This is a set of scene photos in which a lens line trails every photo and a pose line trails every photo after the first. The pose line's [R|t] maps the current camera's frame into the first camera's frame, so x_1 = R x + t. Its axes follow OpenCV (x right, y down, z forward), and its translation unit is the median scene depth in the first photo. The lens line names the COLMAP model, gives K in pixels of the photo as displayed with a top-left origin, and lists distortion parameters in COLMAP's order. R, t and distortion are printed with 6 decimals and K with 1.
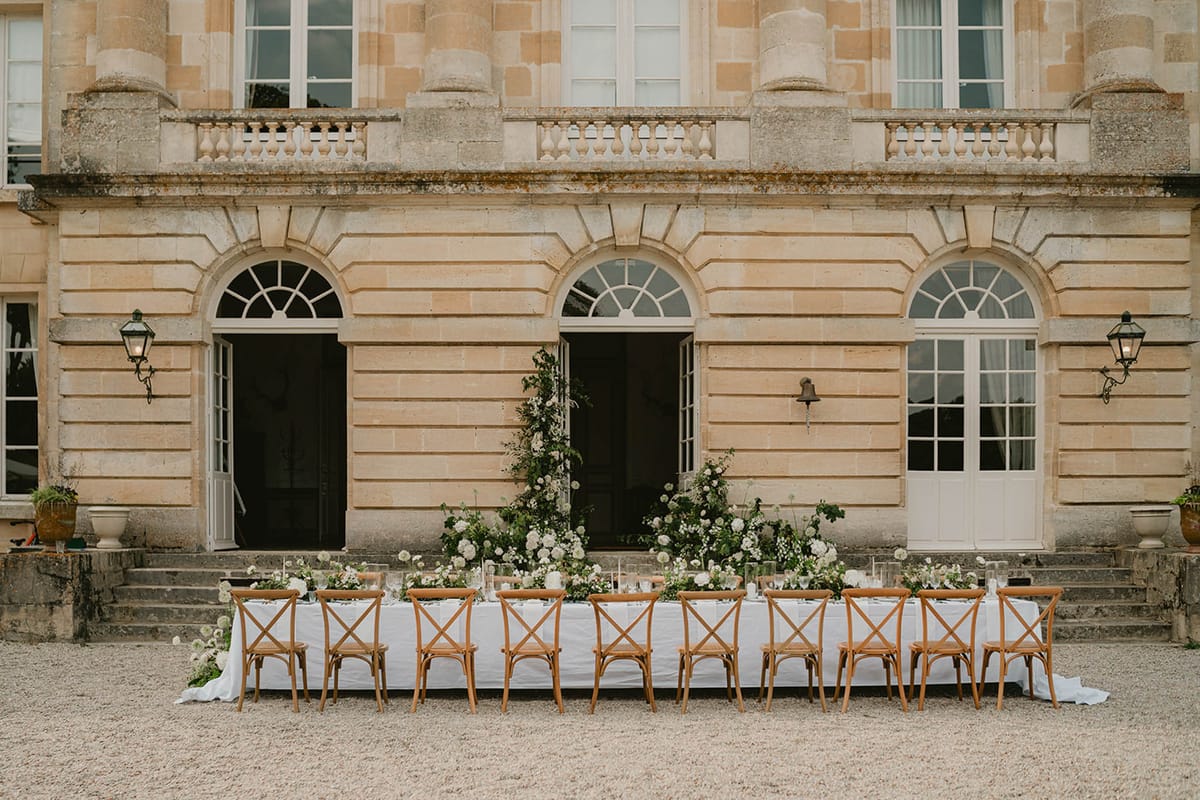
lens RADIAL K [[3321.1, 0, 600.0], [0, 3321.1, 400.0], [0, 0, 1]] dist [-0.379954, 0.180148]
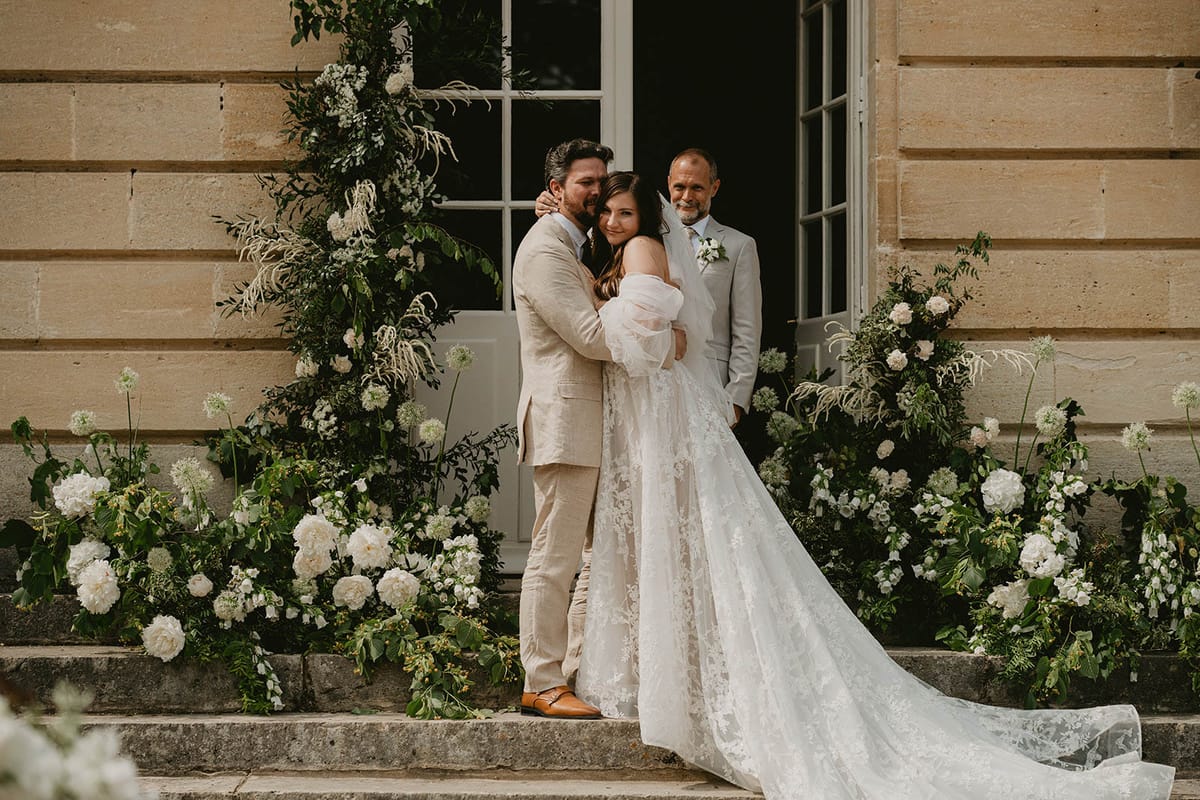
lens RADIAL K [[1486.9, 0, 600.0], [0, 1486.9, 400.0], [0, 0, 1]] dist [-0.164824, 0.004196]
pose [[0.999877, -0.001025, 0.015679, 0.003057], [0.000014, 0.997927, 0.064359, 0.020878], [-0.015713, -0.064351, 0.997804, 0.867127]]
